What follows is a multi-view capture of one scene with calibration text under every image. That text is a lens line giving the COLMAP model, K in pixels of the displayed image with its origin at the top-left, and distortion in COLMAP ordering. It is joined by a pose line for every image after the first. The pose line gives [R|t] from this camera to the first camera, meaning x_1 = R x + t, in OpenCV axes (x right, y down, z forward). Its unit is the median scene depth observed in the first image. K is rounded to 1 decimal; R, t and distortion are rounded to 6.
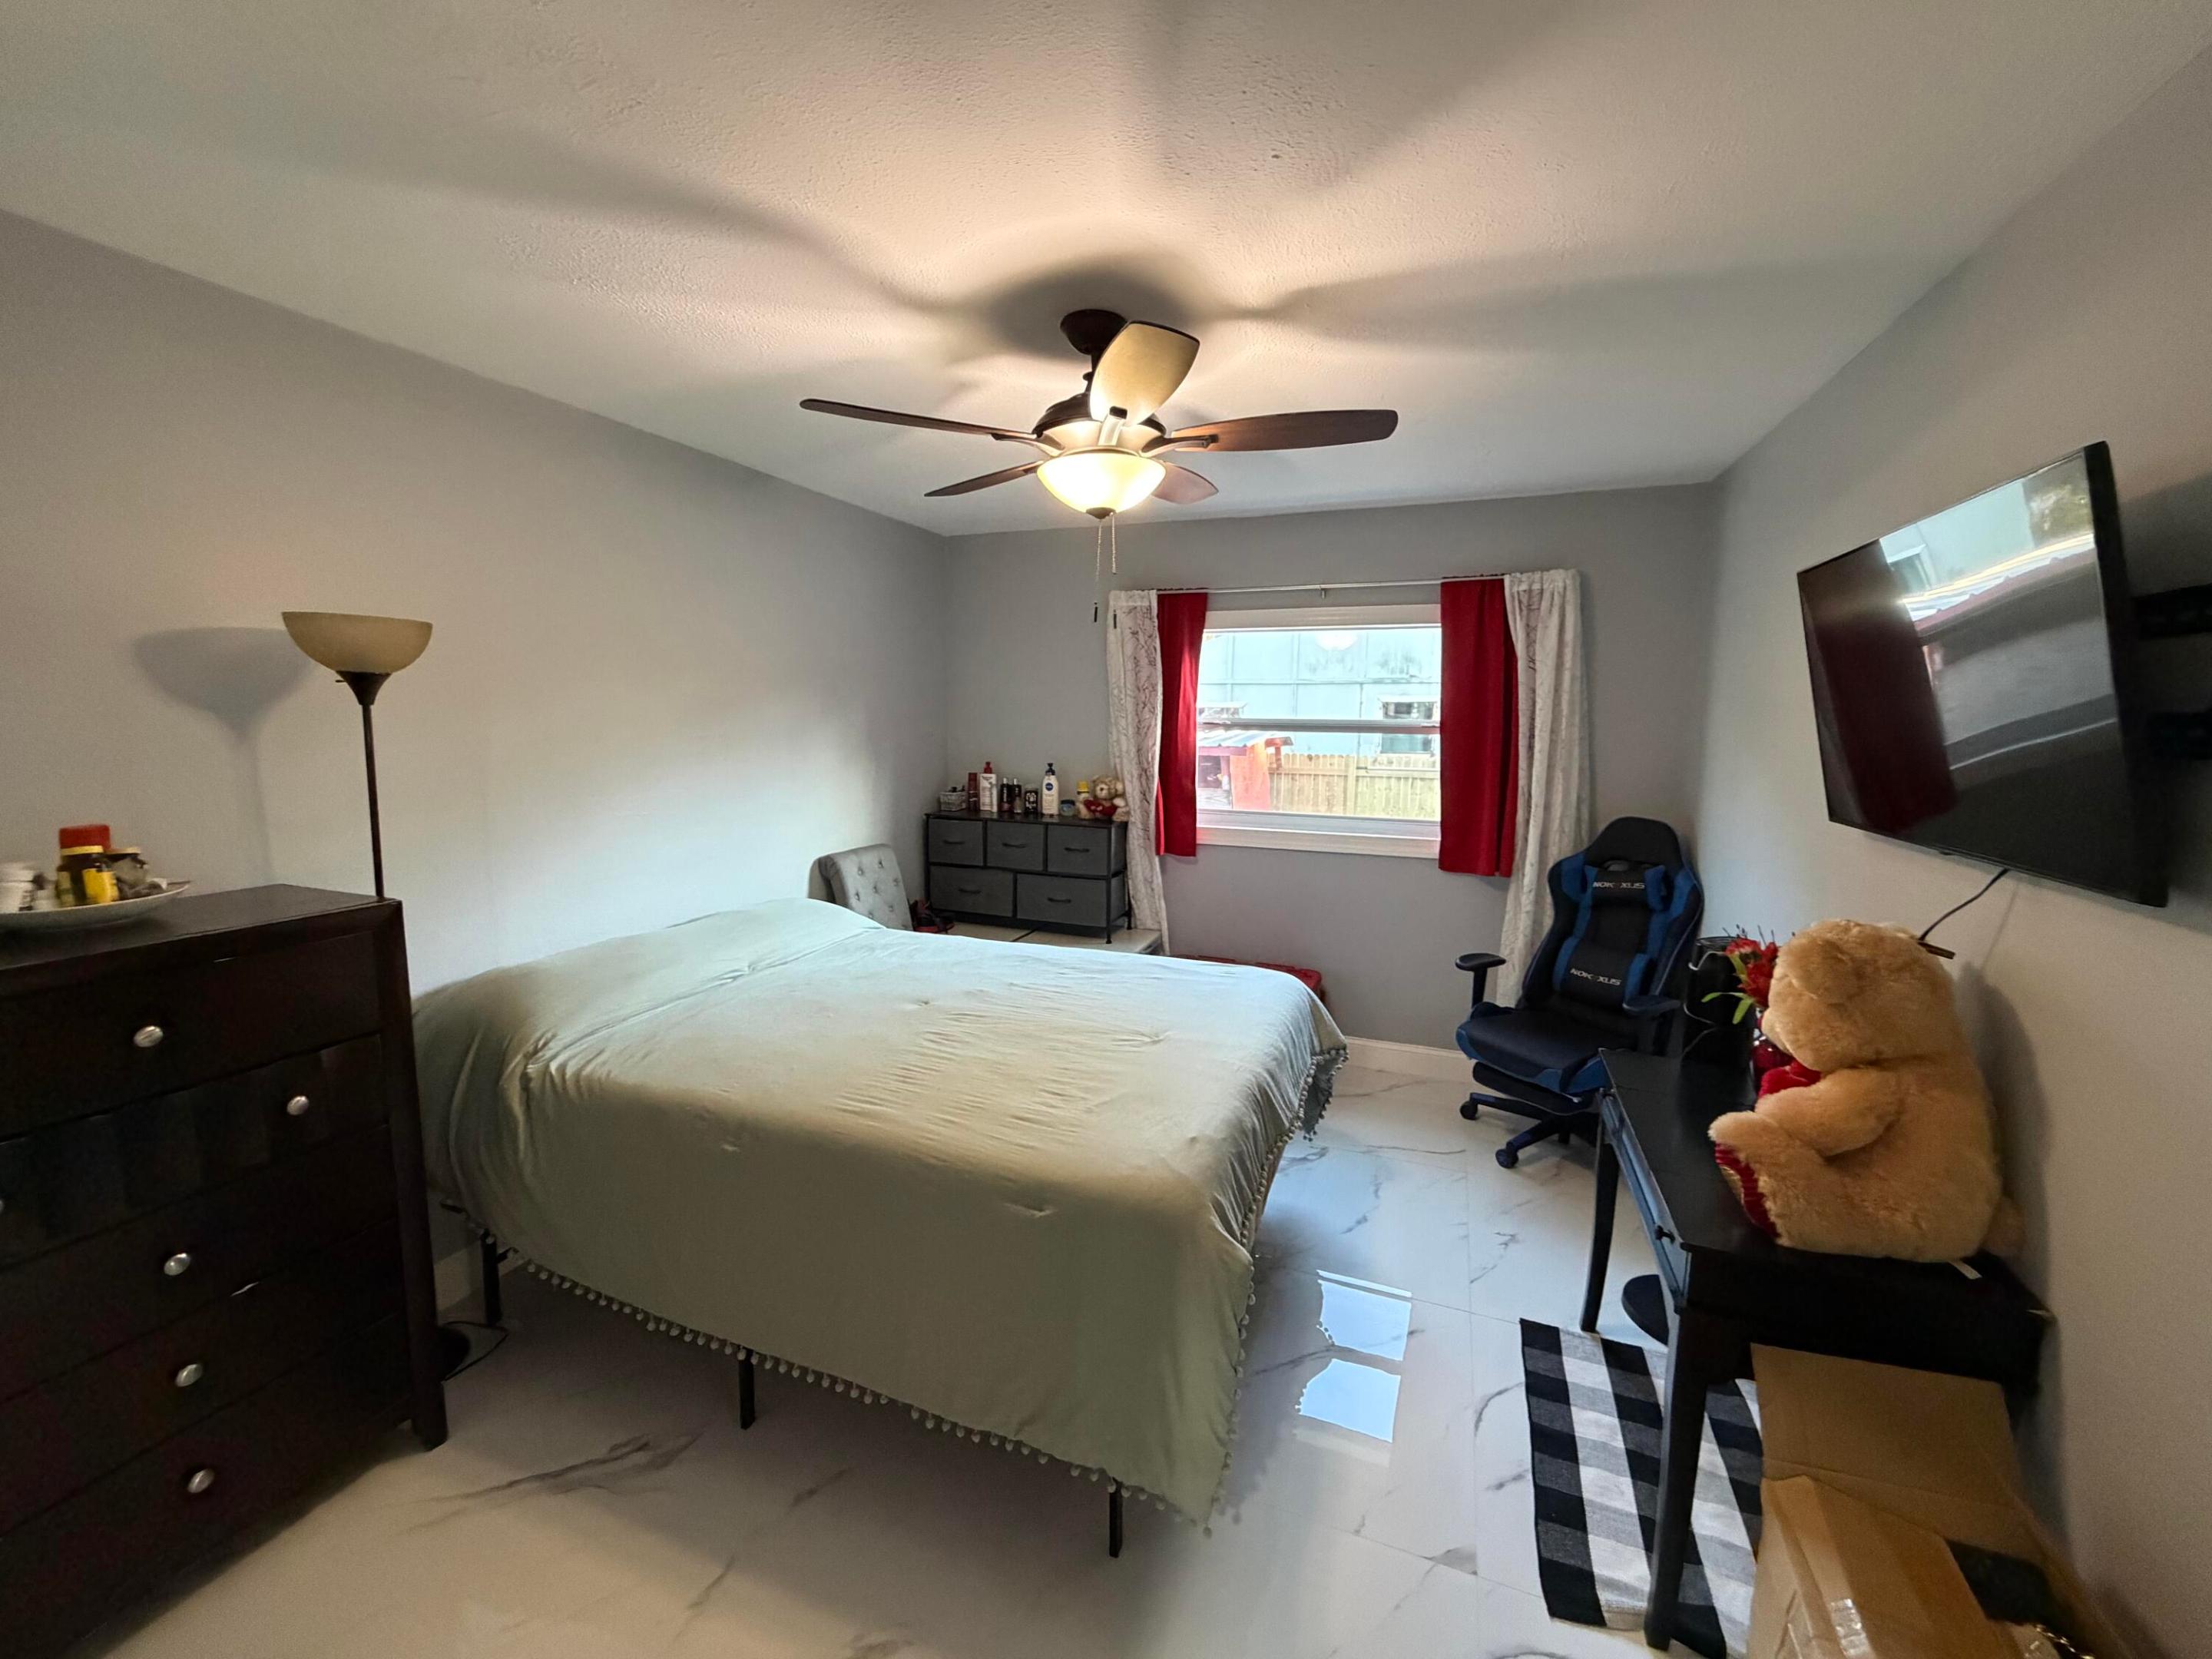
lens RADIAL K [[878.6, 0, 1106.0], [0, 878.6, 829.5], [0, 0, 1]] dist [-0.000132, -0.000114]
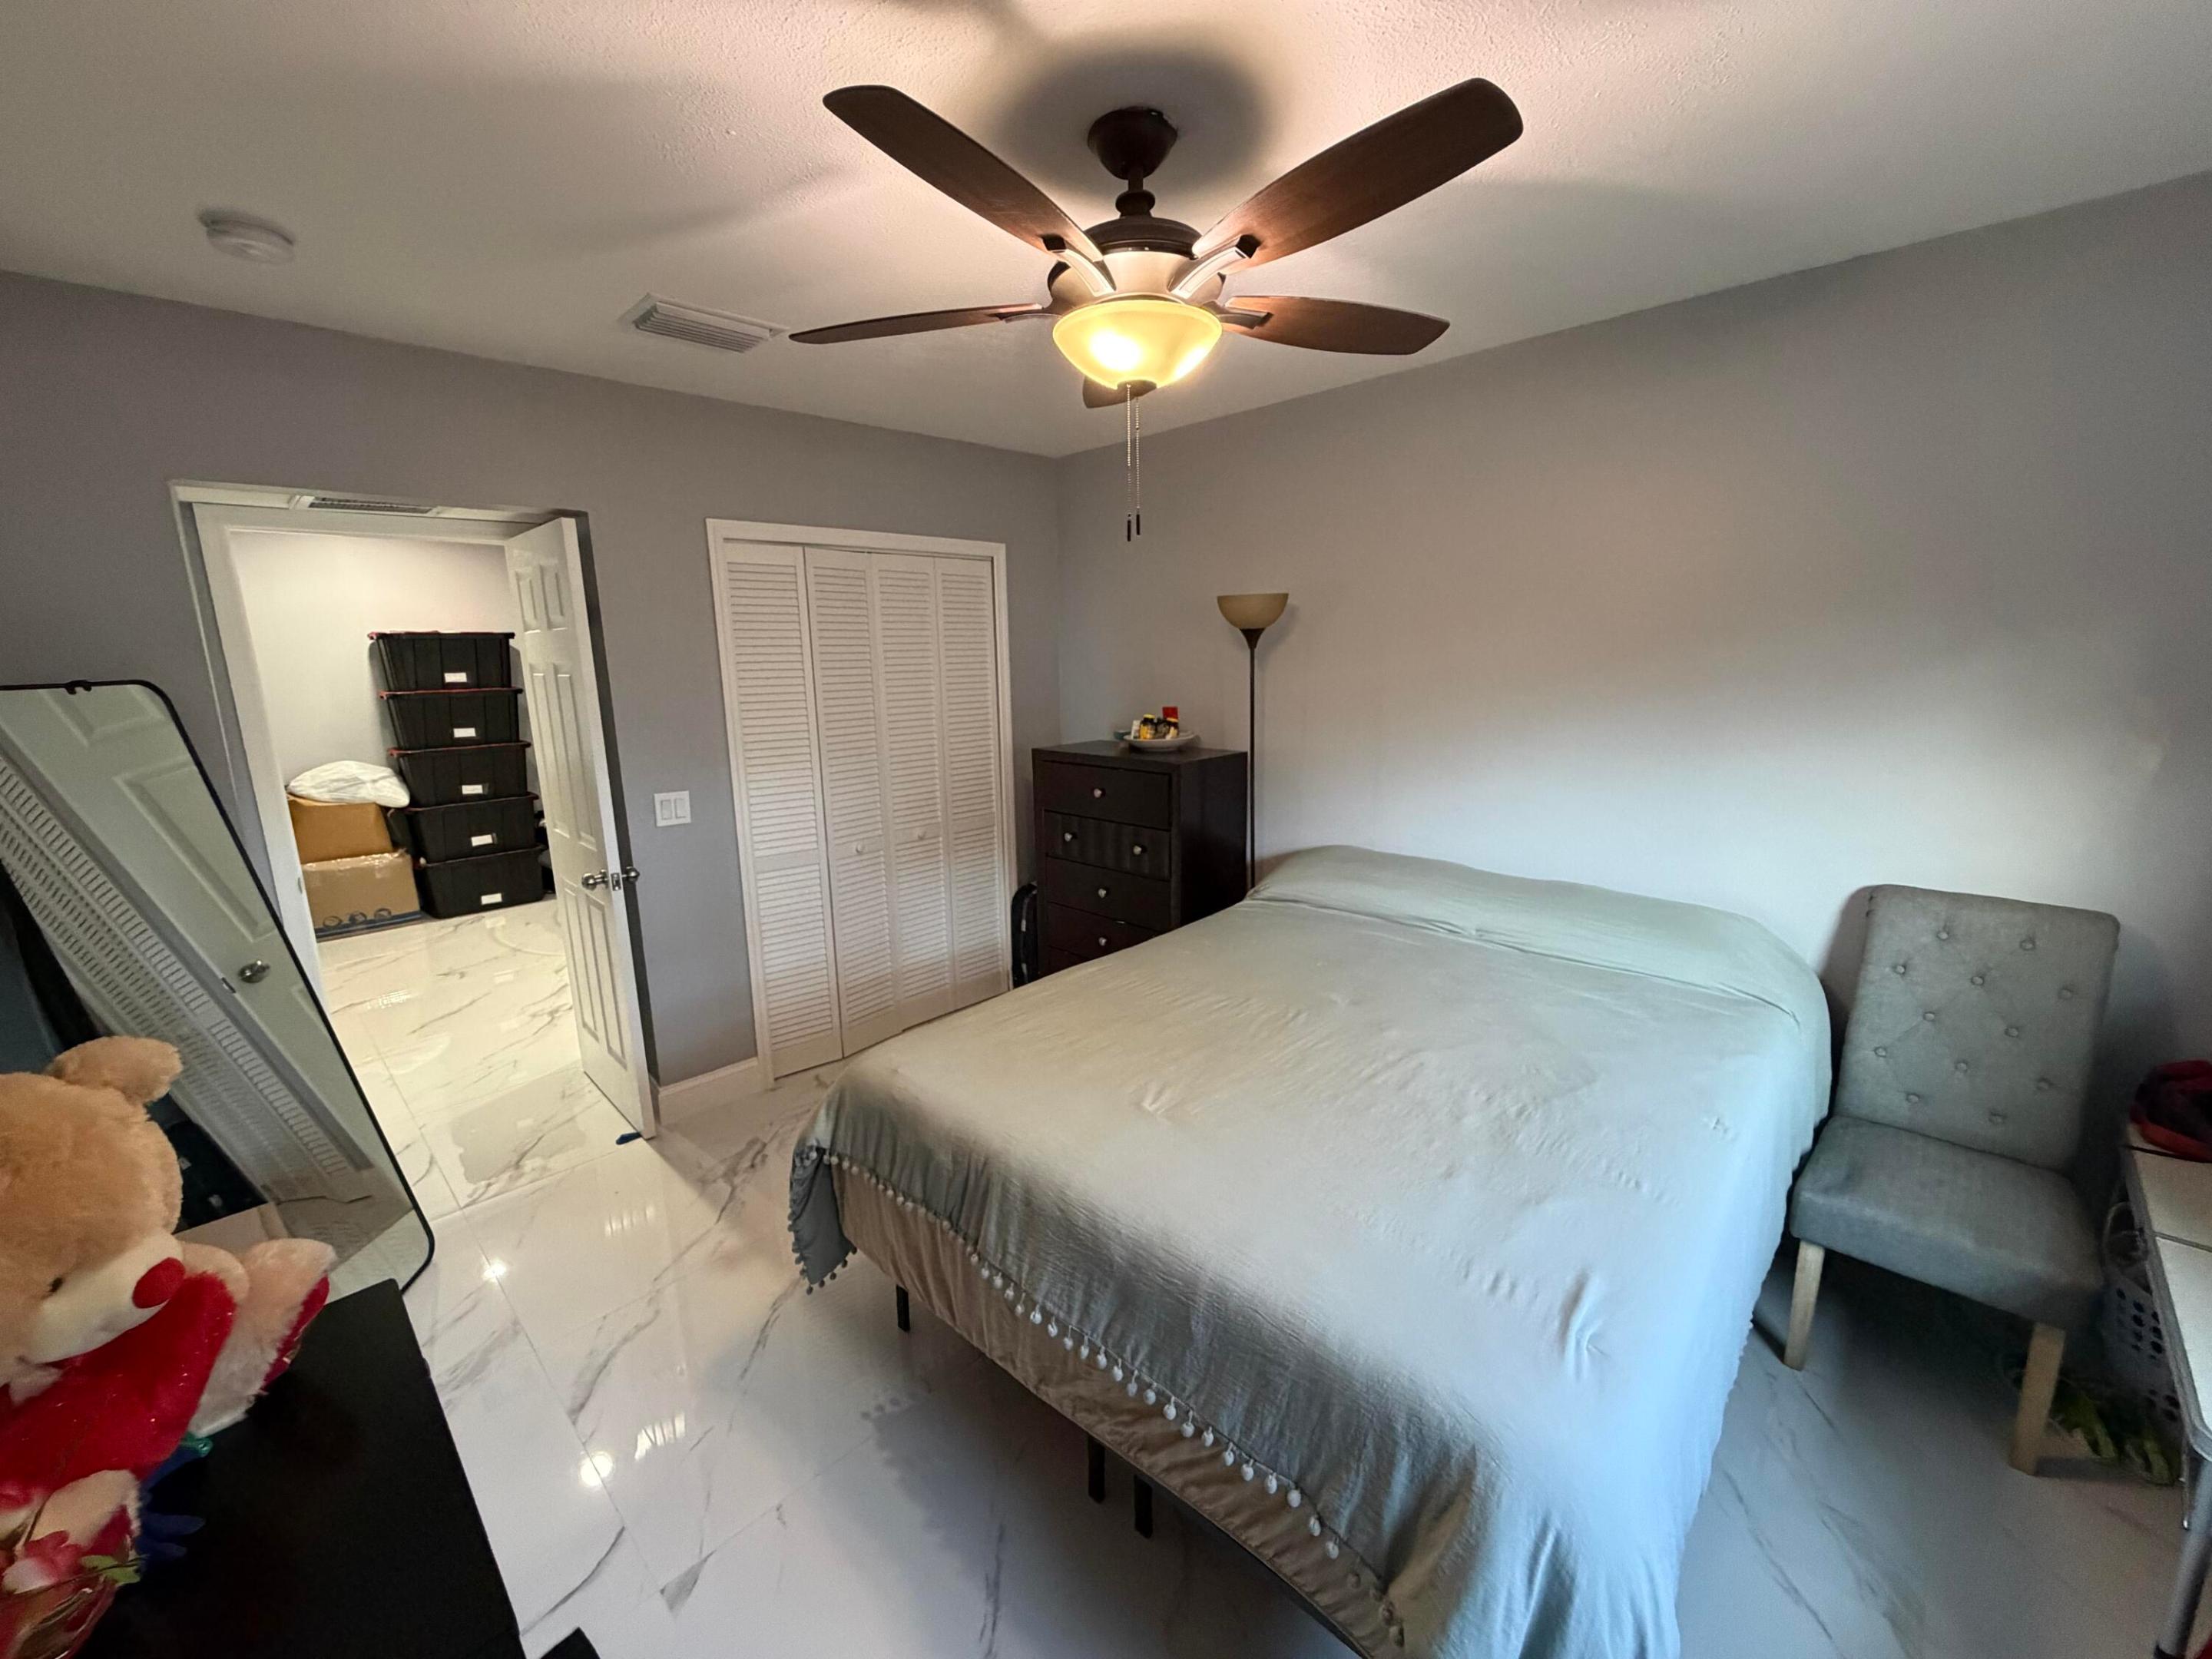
lens RADIAL K [[878.6, 0, 1106.0], [0, 878.6, 829.5], [0, 0, 1]] dist [-0.000132, -0.000114]
pose [[-0.379945, 0.185430, -0.906232, 0.791040], [-0.104008, 0.964924, 0.241046, -0.180531], [0.919143, 0.185840, -0.347332, 1.357458]]
